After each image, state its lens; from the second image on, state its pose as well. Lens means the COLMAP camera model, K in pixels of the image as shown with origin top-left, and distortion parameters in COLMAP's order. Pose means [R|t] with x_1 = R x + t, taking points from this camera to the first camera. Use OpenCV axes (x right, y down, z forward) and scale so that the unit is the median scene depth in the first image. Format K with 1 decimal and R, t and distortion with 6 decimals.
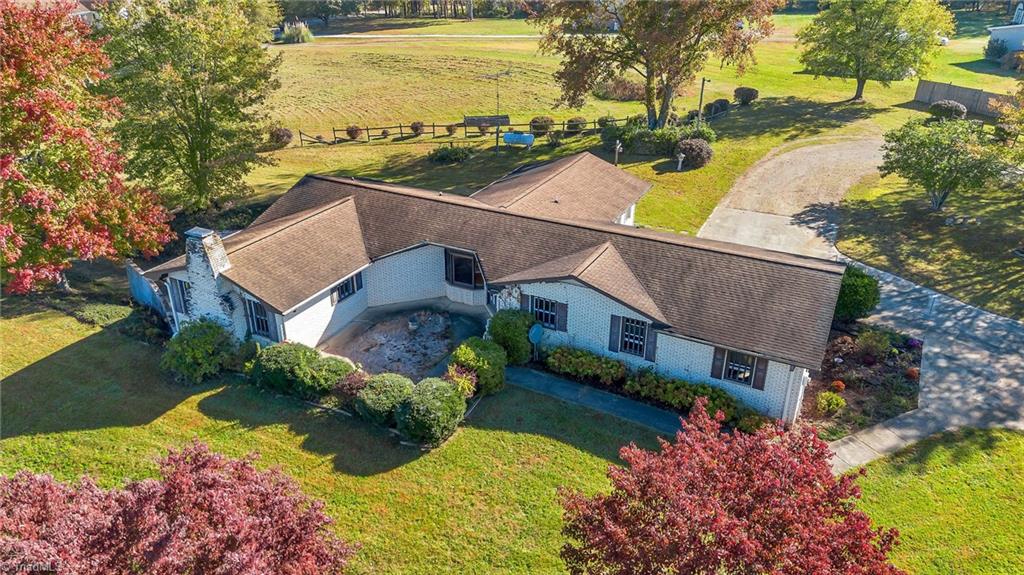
lens RADIAL K [[778.9, 0, 512.0], [0, 778.9, 287.5], [0, 0, 1]] dist [0.112444, -0.000688]
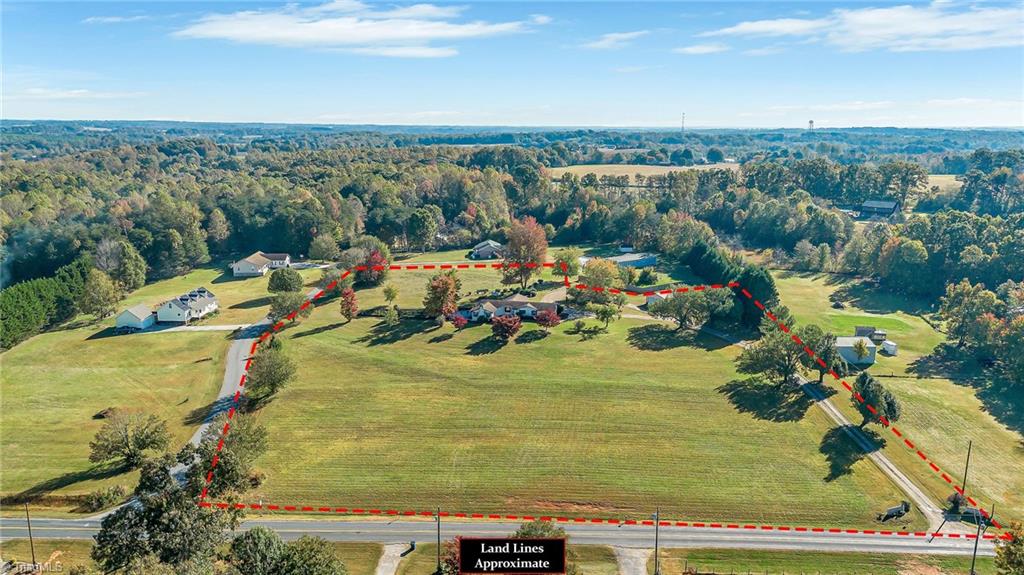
lens RADIAL K [[778.9, 0, 512.0], [0, 778.9, 287.5], [0, 0, 1]] dist [0.112444, -0.000688]
pose [[0.963575, -0.062075, 0.260136, -1.064112], [0.116871, 0.972634, -0.200811, 0.691276], [-0.240551, 0.223898, 0.944460, -3.280376]]
